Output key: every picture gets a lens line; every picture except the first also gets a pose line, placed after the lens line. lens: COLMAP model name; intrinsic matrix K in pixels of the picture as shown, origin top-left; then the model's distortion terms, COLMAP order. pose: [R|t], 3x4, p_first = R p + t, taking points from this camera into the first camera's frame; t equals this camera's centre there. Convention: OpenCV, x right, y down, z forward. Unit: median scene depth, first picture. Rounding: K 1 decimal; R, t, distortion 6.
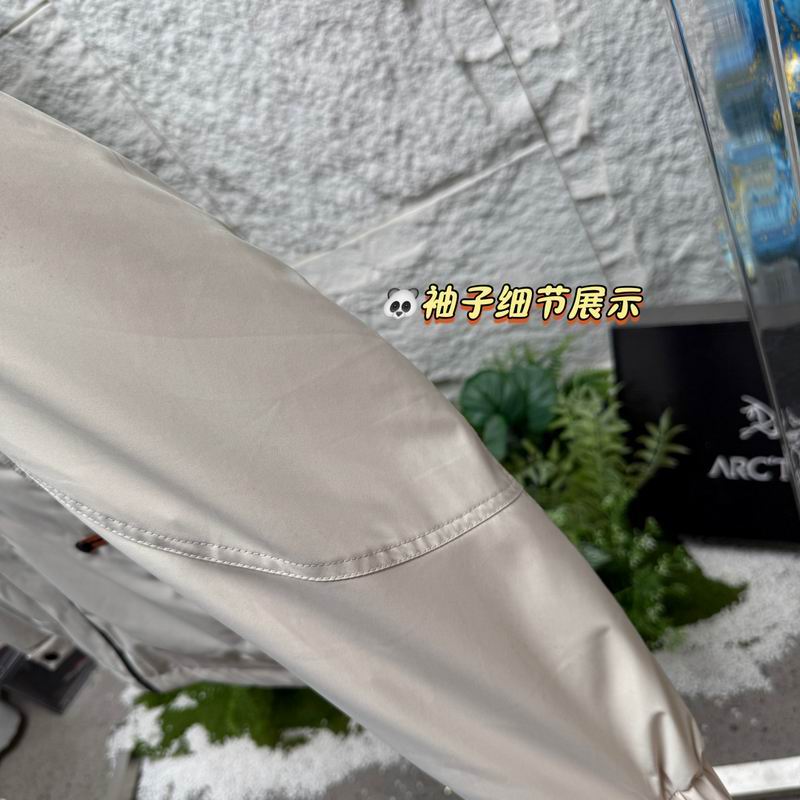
lens RADIAL K [[815.1, 0, 401.9], [0, 815.1, 405.6], [0, 0, 1]] dist [-0.009877, -0.022958]
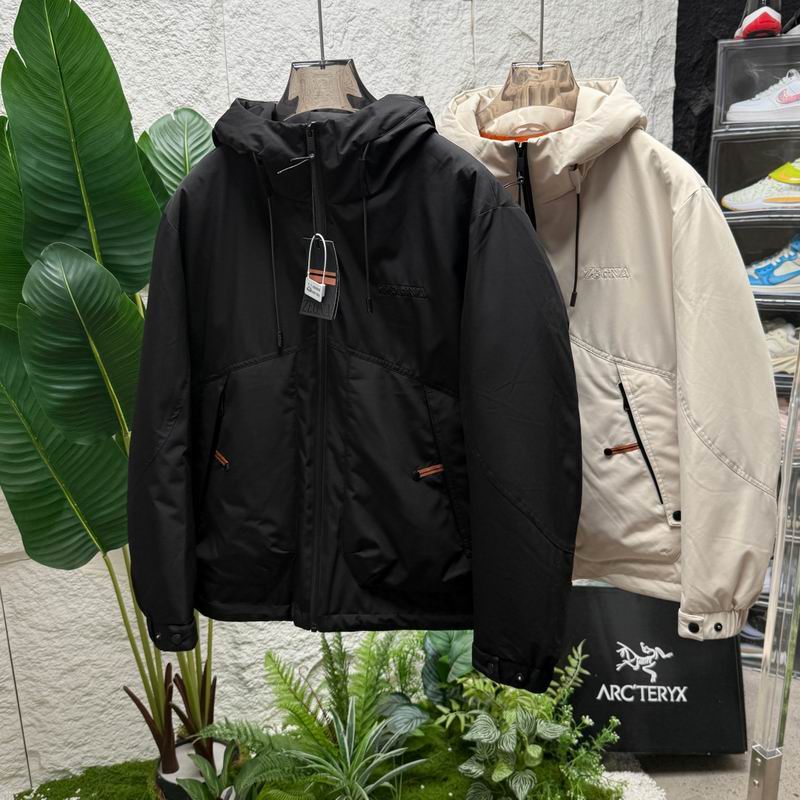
lens RADIAL K [[890.1, 0, 407.2], [0, 890.1, 401.5], [0, 0, 1]] dist [0.005044, -0.057419]
pose [[0.811225, 0.350933, 0.467718, -0.811092], [0.010807, 0.790747, -0.612048, 0.623144], [-0.584634, 0.501563, 0.637681, -0.078151]]
